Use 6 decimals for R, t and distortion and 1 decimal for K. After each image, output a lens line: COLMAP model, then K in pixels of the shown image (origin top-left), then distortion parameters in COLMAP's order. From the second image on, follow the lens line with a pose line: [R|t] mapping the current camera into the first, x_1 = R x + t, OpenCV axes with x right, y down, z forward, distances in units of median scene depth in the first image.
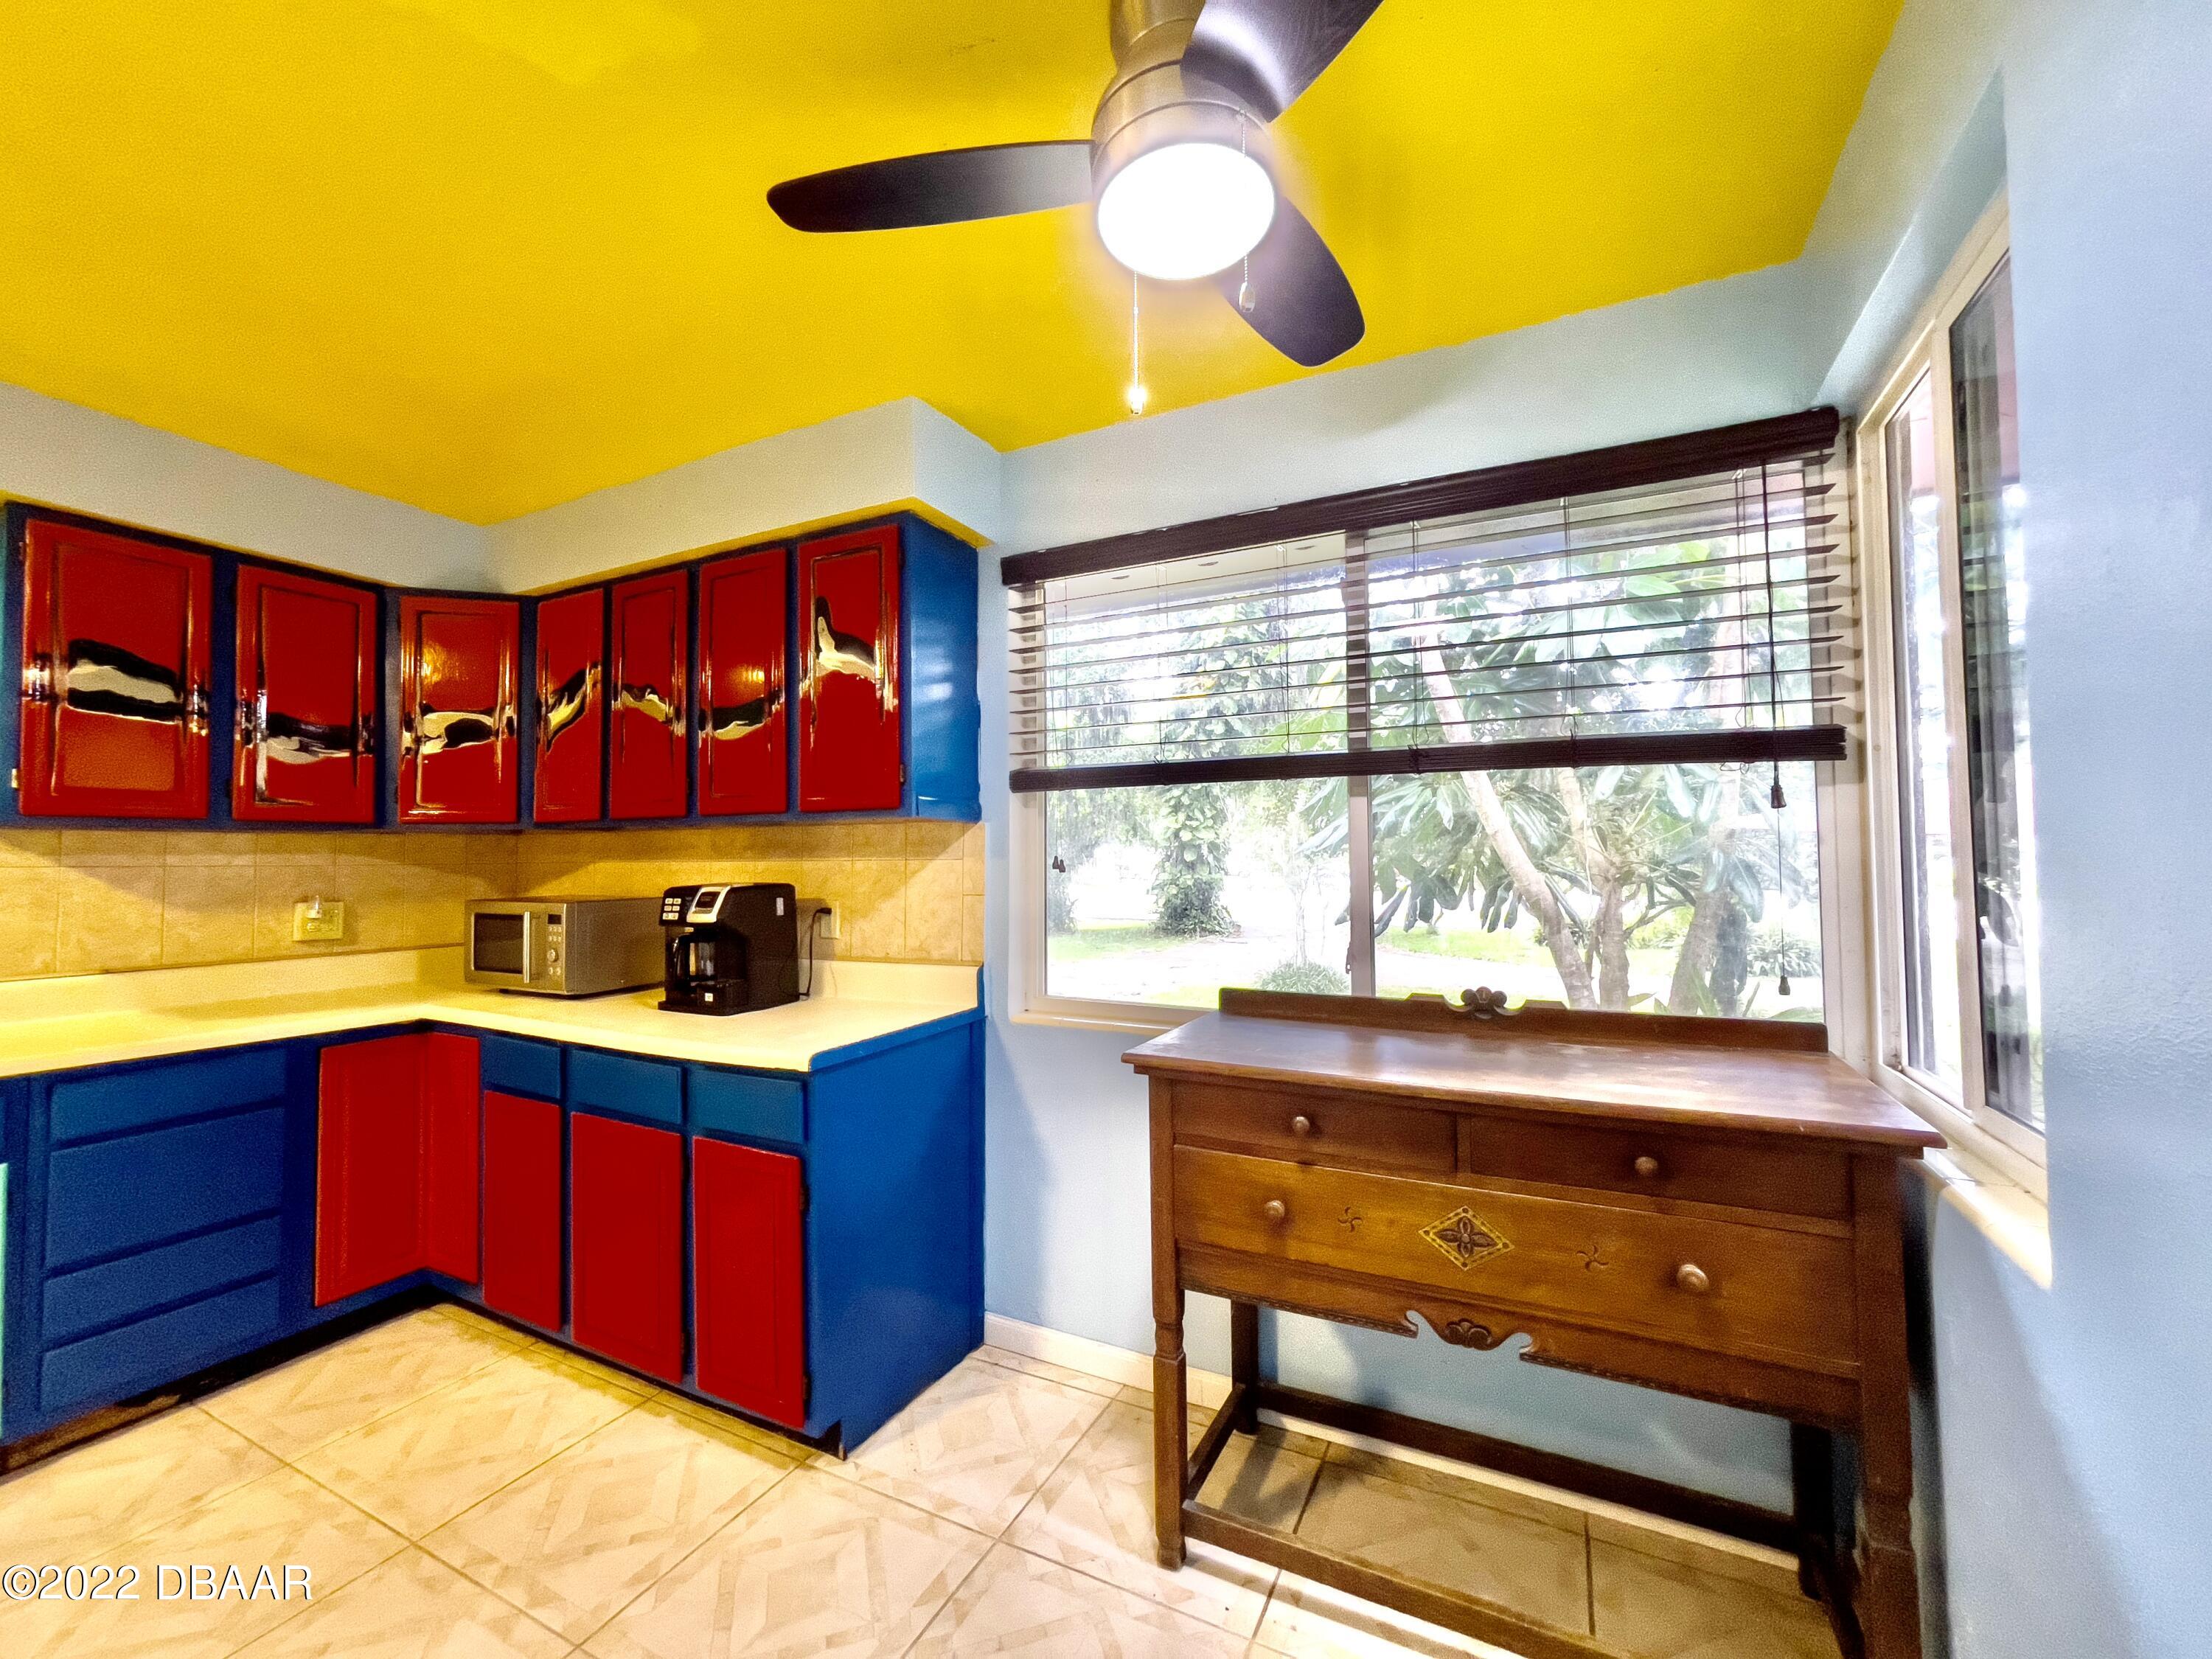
lens RADIAL K [[898.4, 0, 1106.0], [0, 898.4, 829.5], [0, 0, 1]] dist [-0.000242, -0.000038]
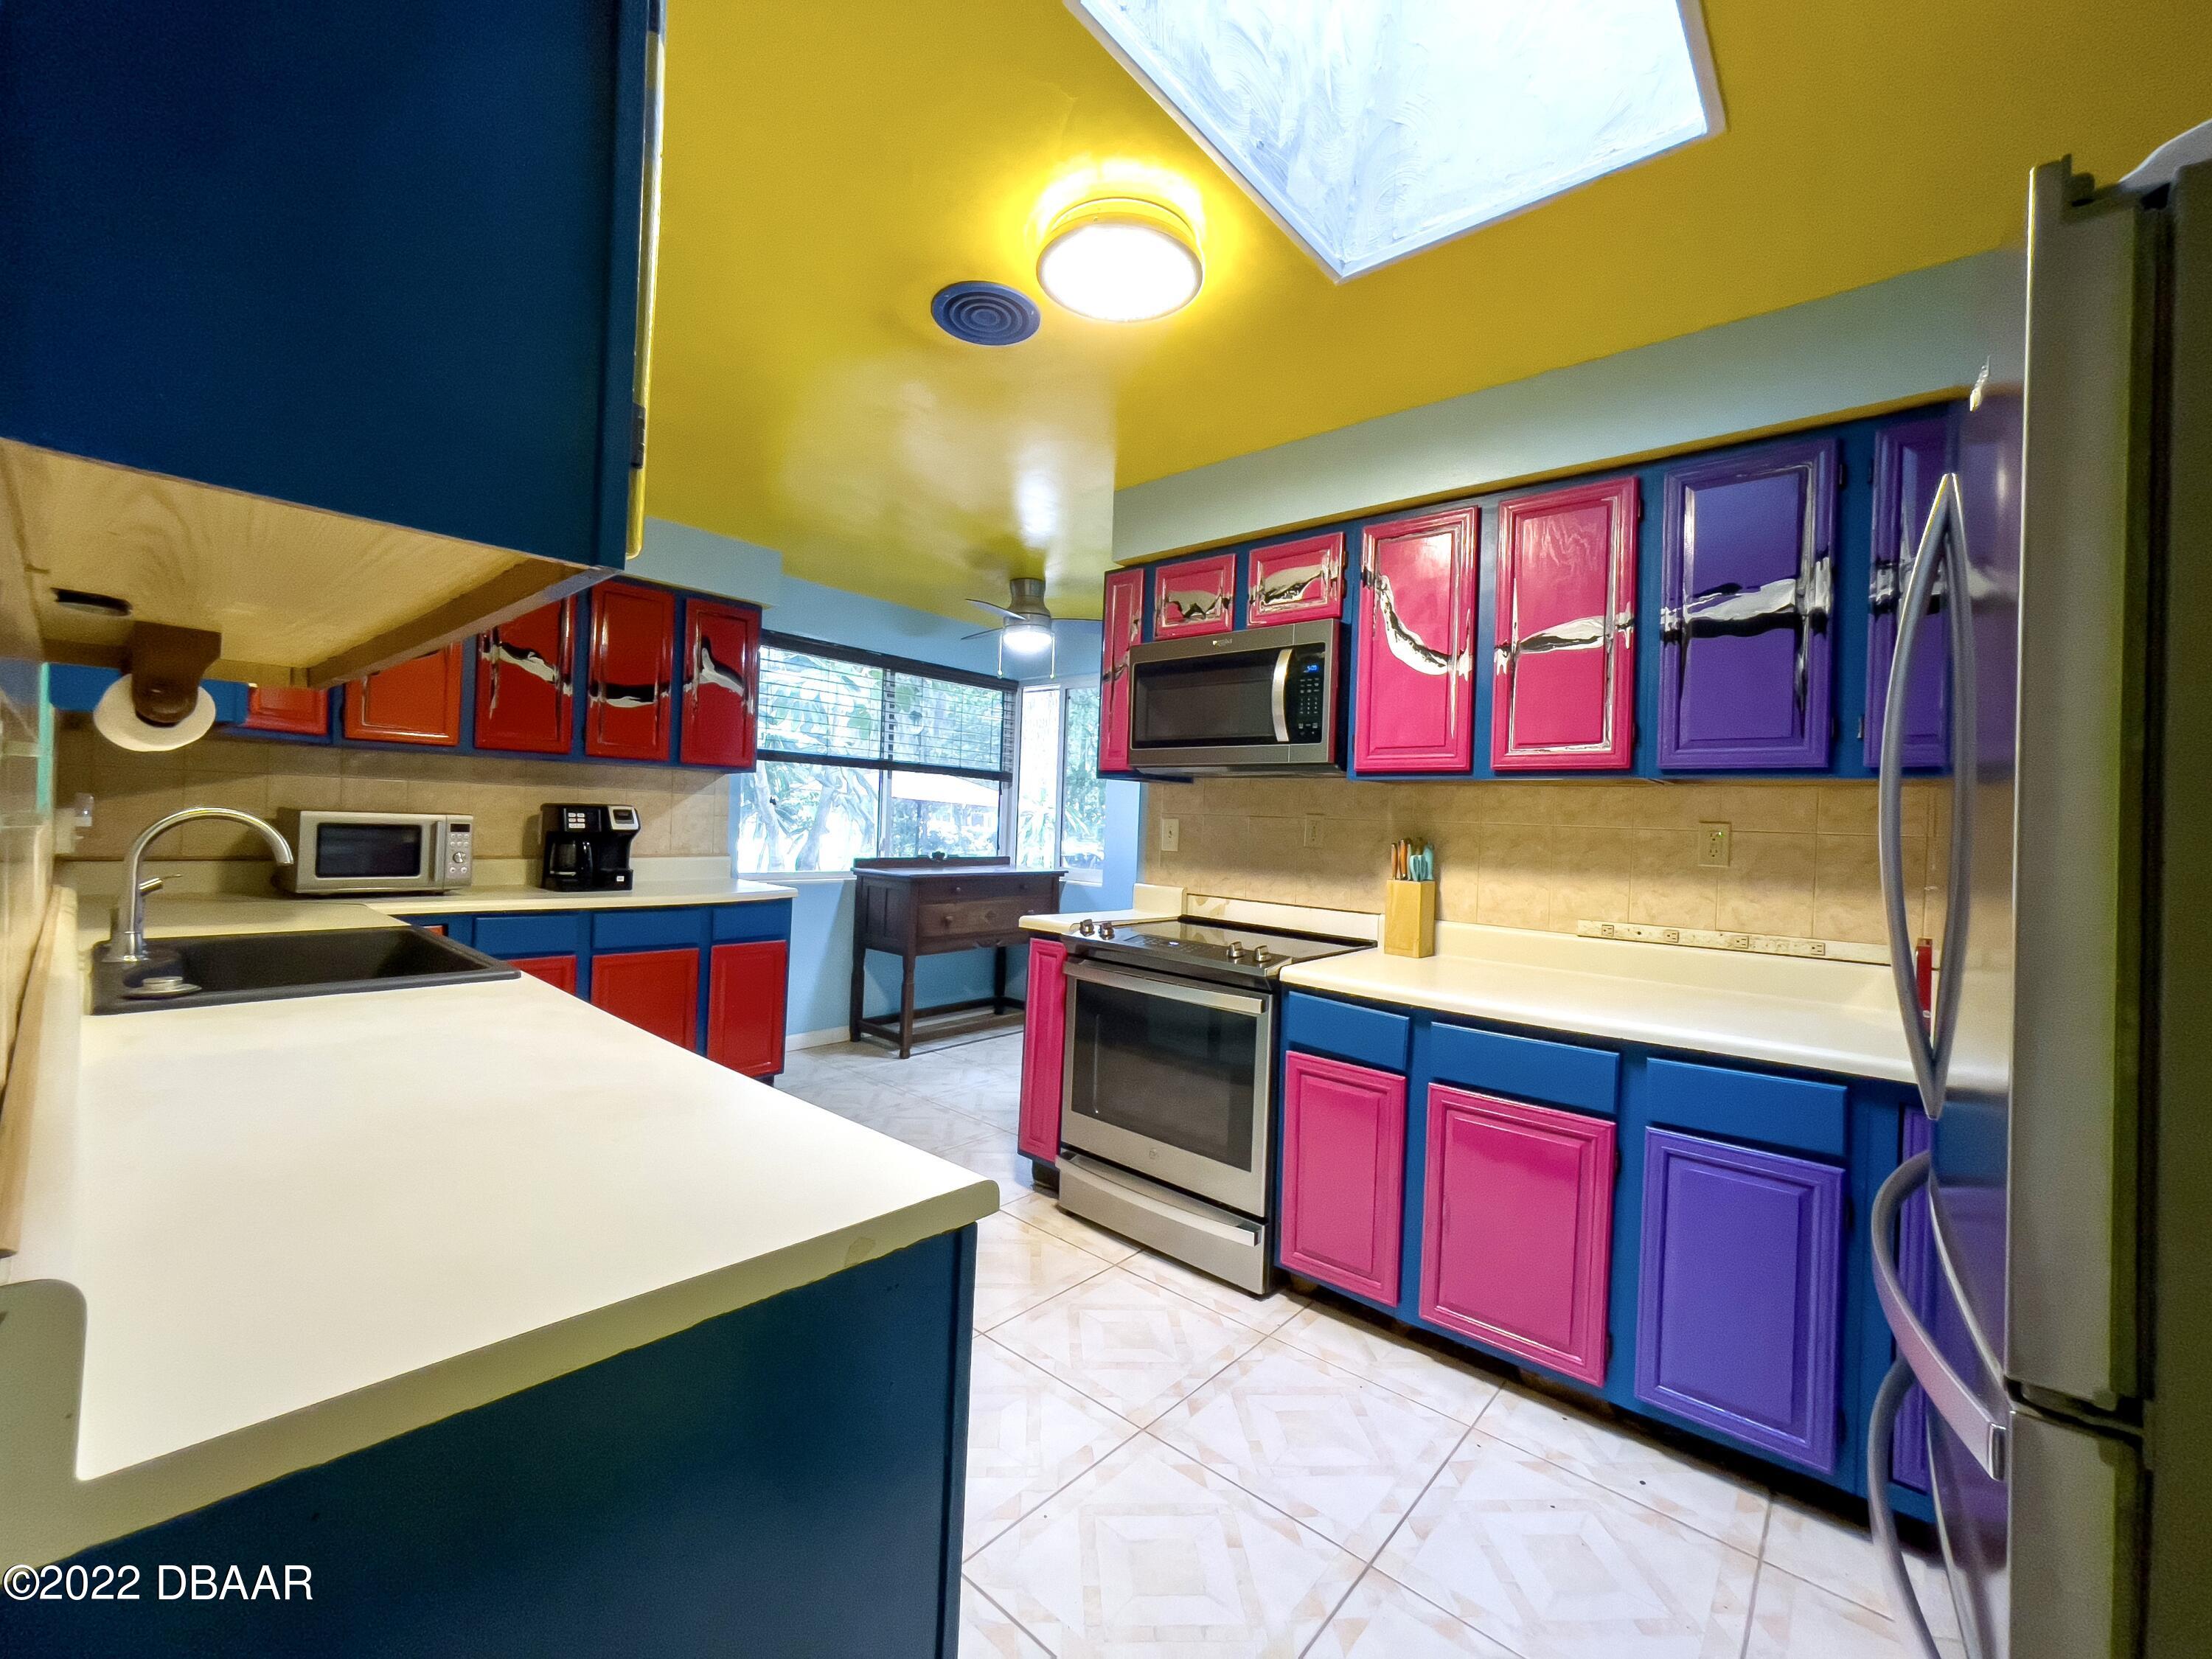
lens RADIAL K [[898.4, 0, 1106.0], [0, 898.4, 829.5], [0, 0, 1]] dist [-0.000242, -0.000038]
pose [[0.240245, 0.007049, 0.970687, -1.640704], [-0.063703, 0.997933, 0.008520, 0.036479], [-0.968620, -0.063882, 0.240197, -0.142980]]
